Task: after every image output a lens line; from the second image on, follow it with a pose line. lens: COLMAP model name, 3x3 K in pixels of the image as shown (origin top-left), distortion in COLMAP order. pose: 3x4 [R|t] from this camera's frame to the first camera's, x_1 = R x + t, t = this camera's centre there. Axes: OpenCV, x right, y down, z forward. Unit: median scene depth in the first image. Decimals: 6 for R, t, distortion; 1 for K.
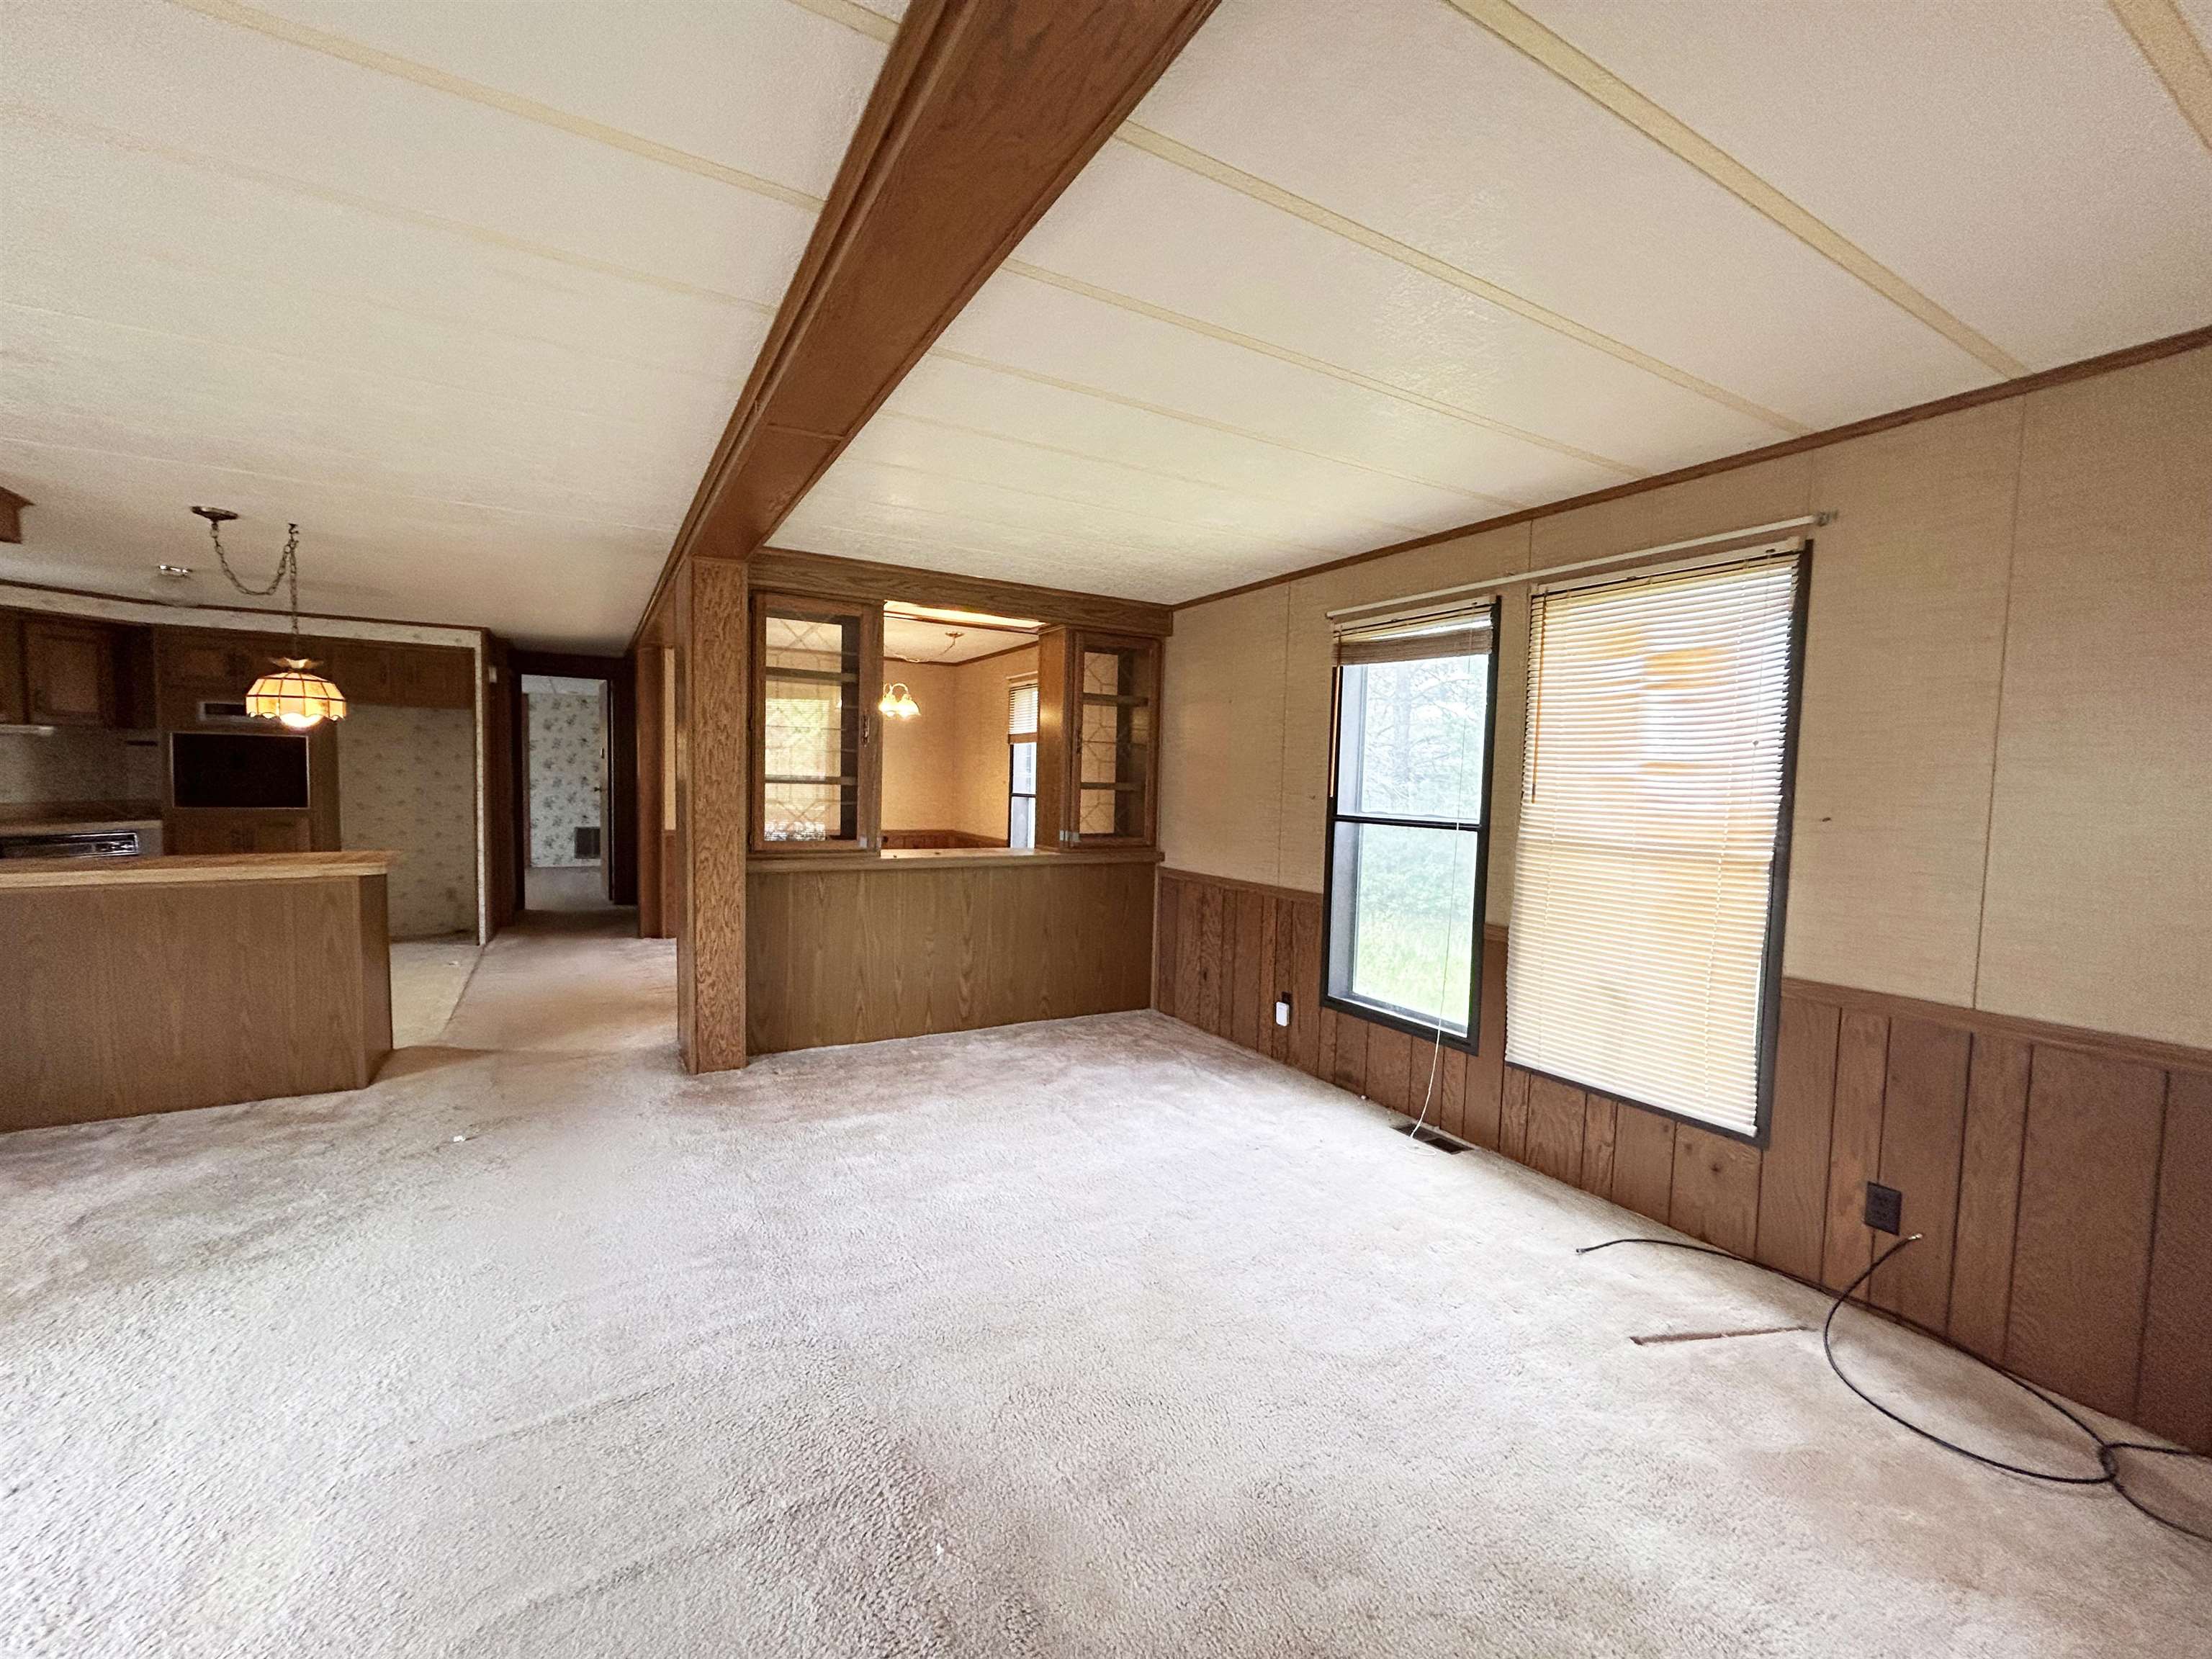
lens RADIAL K [[899.6, 0, 1097.1], [0, 899.6, 830.7], [0, 0, 1]] dist [-0.000734, 0.001272]
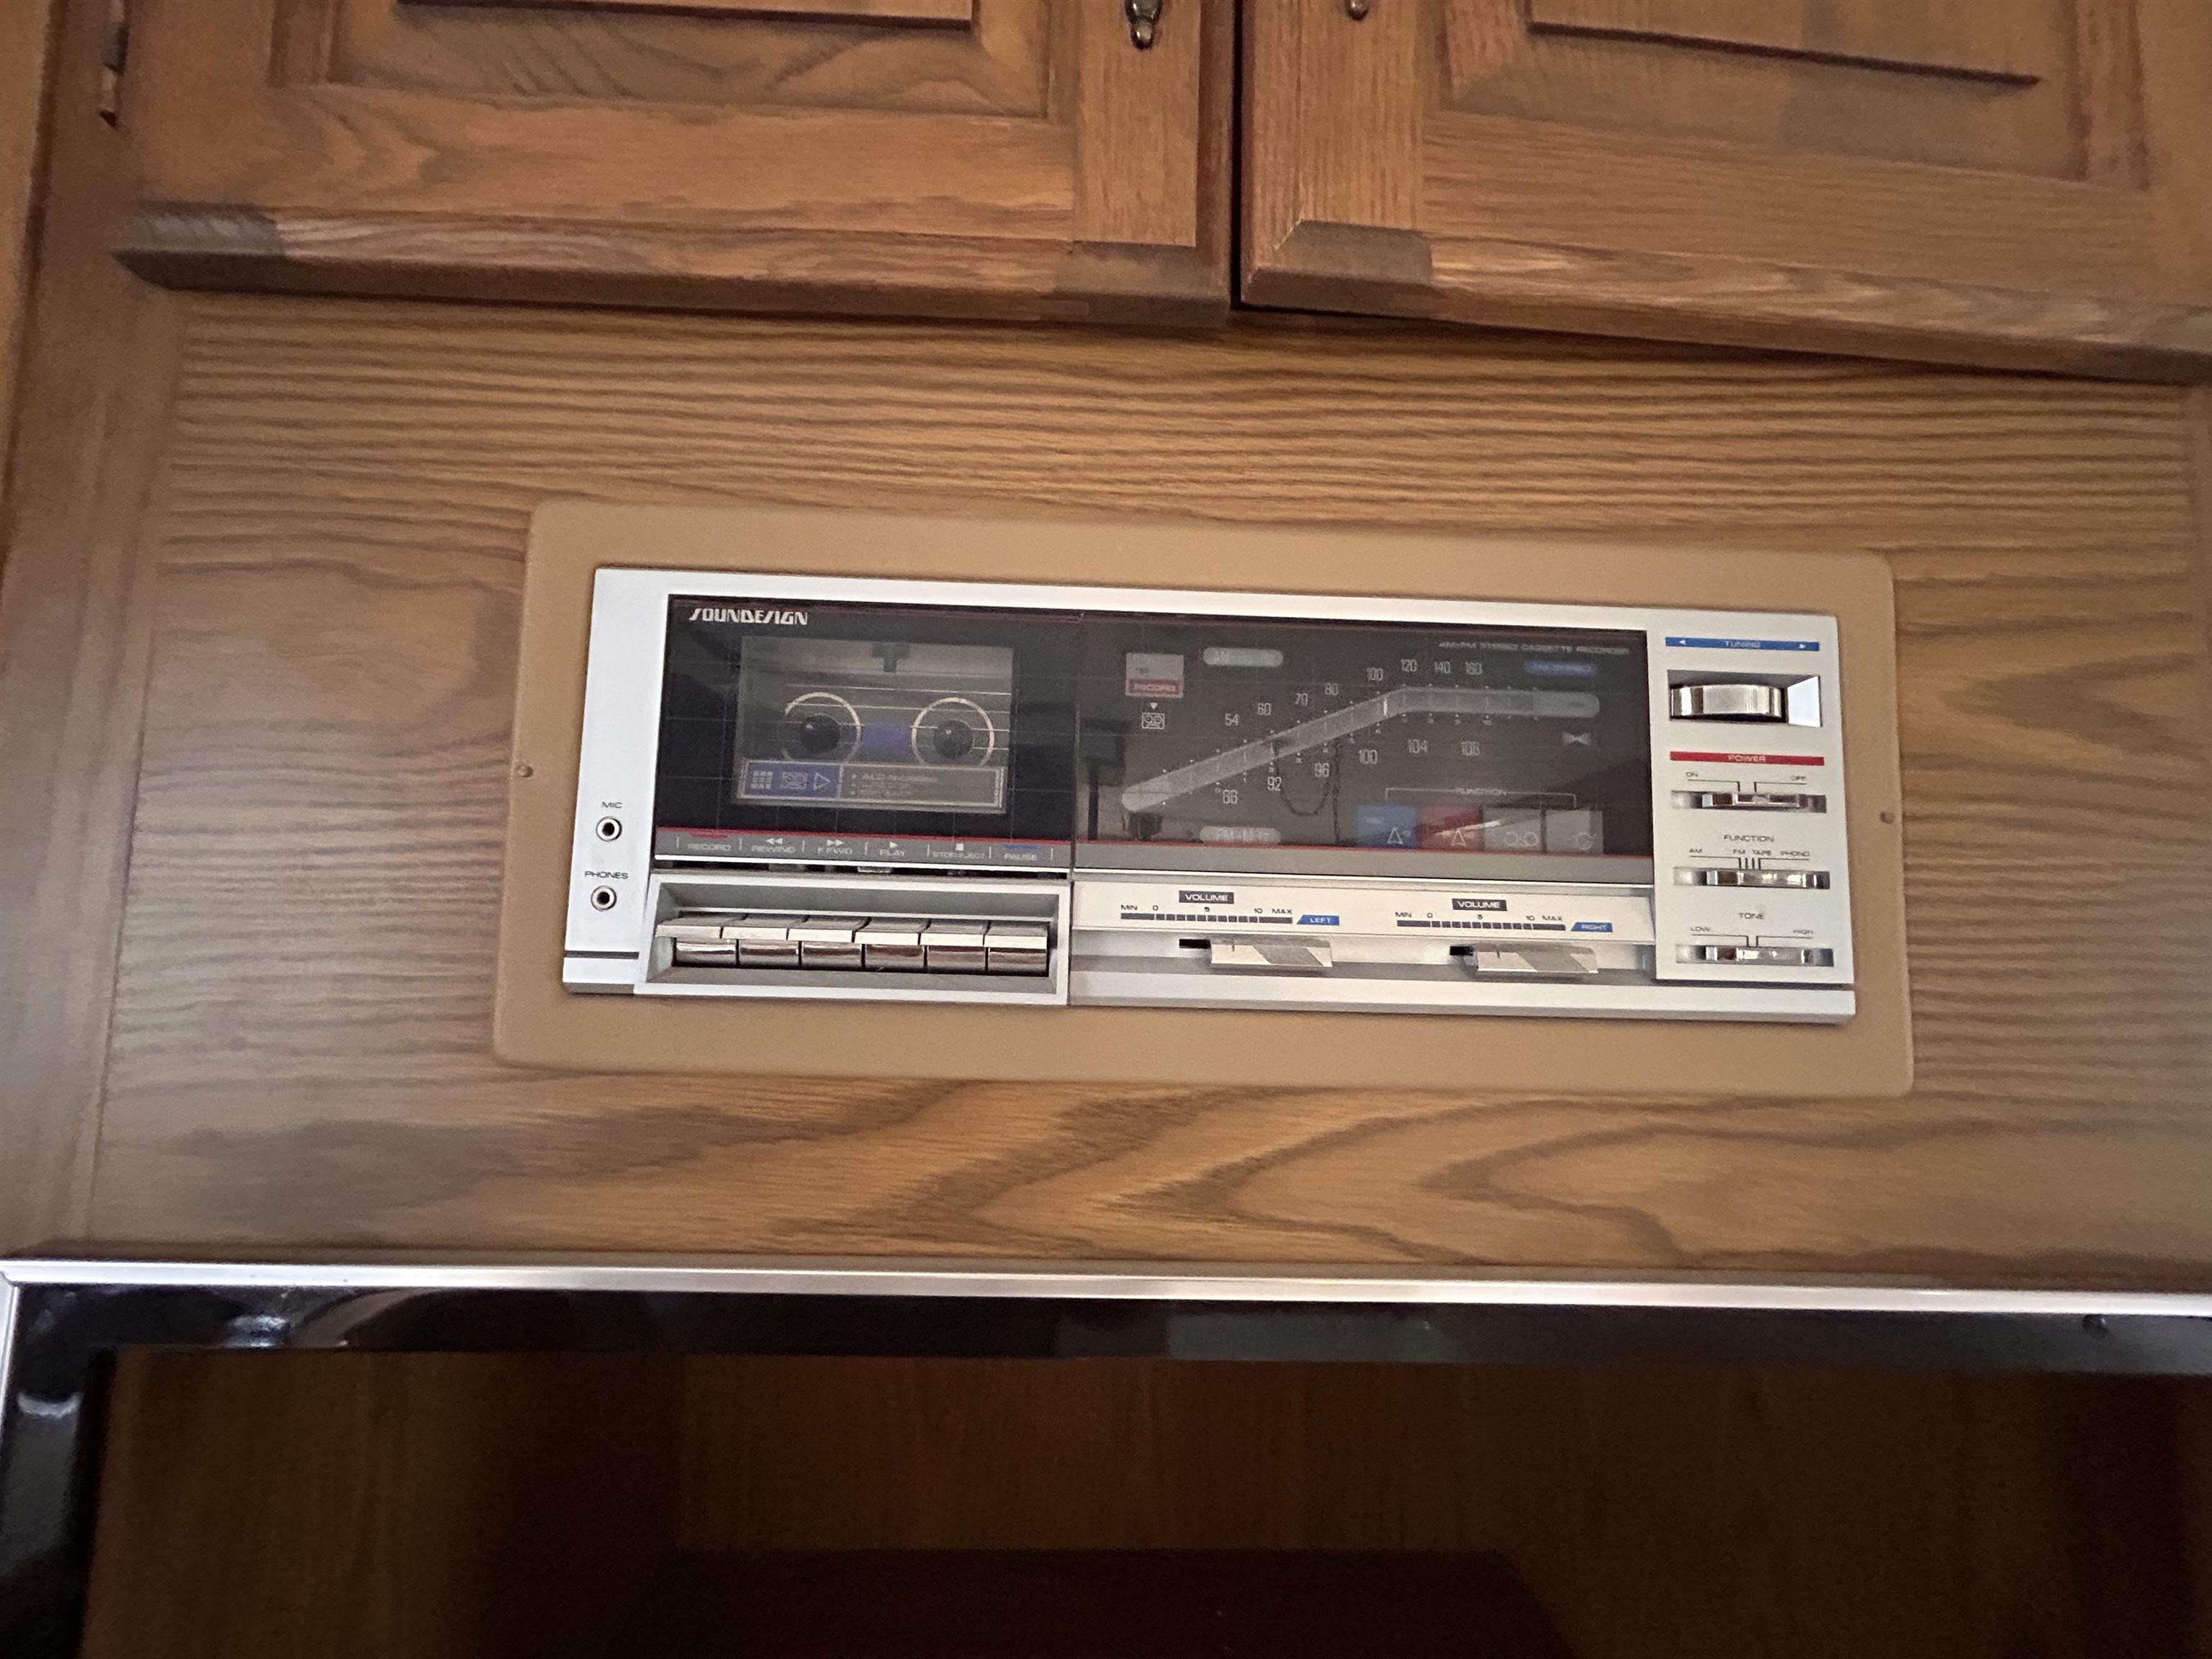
lens RADIAL K [[899.6, 0, 1114.8], [0, 899.6, 895.5], [0, 0, 1]] dist [-0.000734, 0.001272]
pose [[0.888400, -0.041943, -0.457150, -1.433731], [-0.031217, 0.987993, -0.151312, -0.182141], [0.458008, 0.148696, 0.876424, 1.466764]]
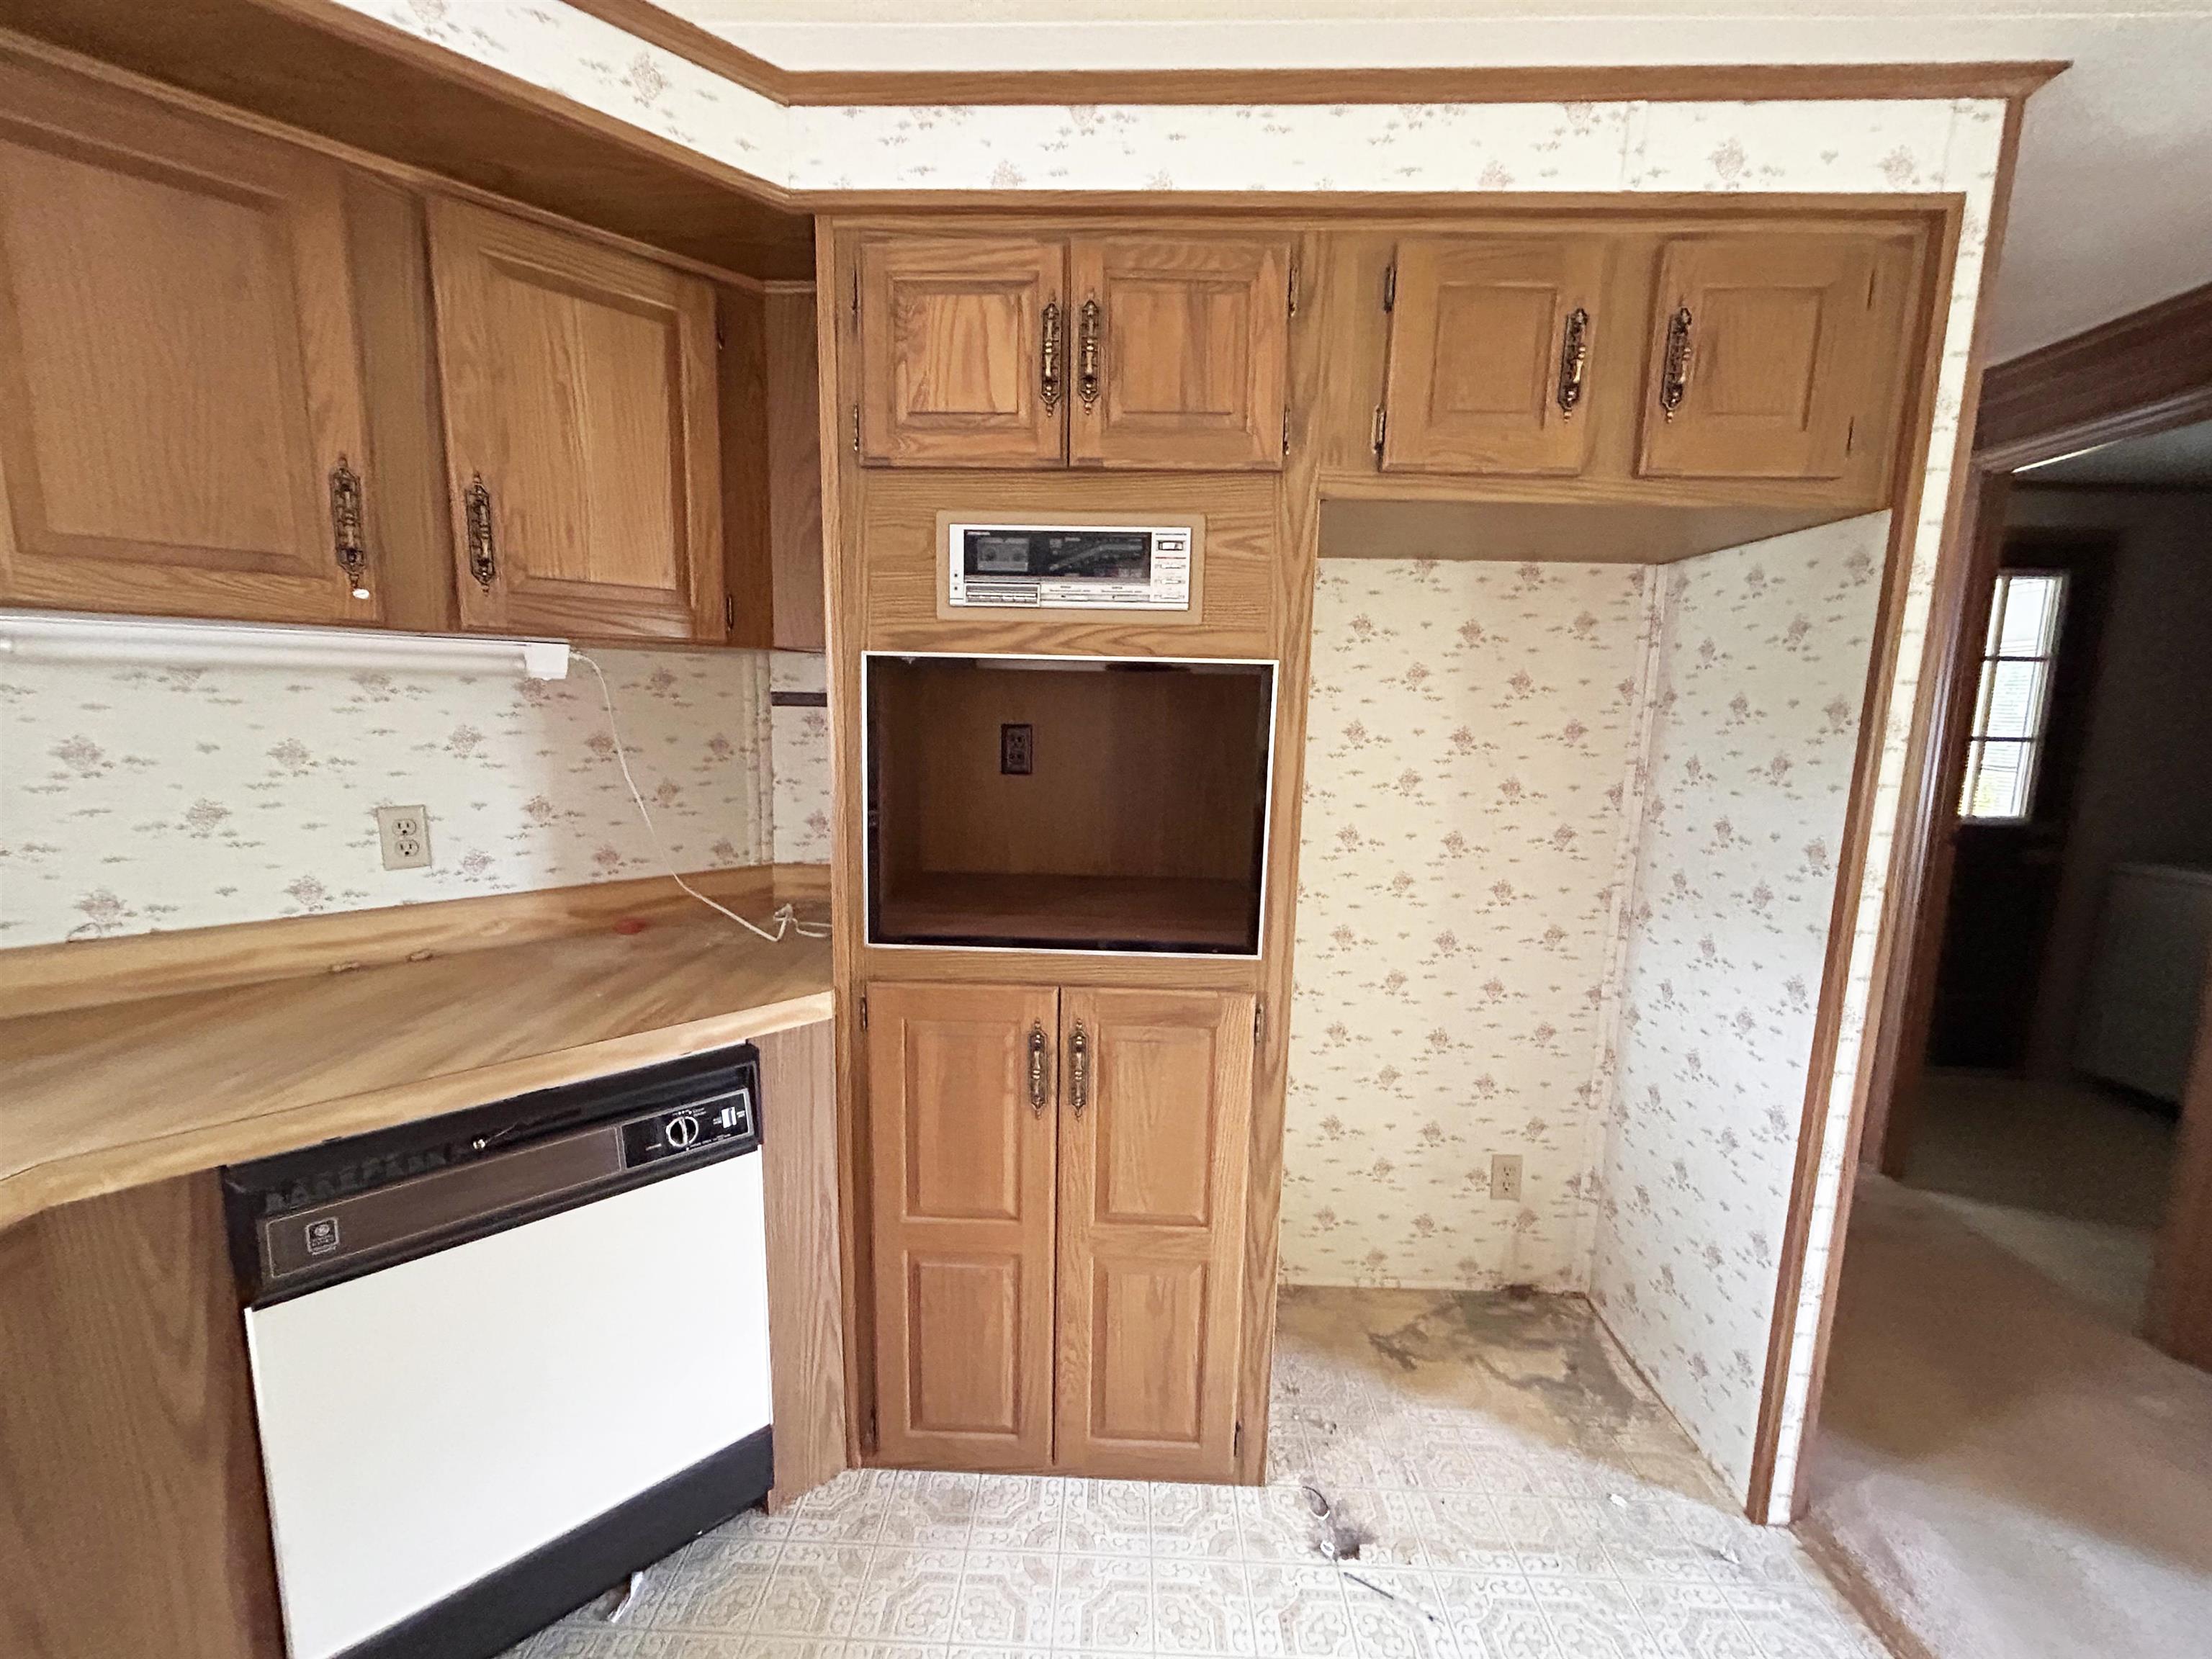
lens RADIAL K [[899.6, 0, 1095.4], [0, 899.6, 831.5], [0, 0, 1]] dist [-0.000734, 0.001272]
pose [[0.847254, 0.068468, -0.526757, -1.245924], [-0.034772, 0.996680, 0.073621, -0.119894], [0.530049, -0.044059, 0.846821, 1.218528]]
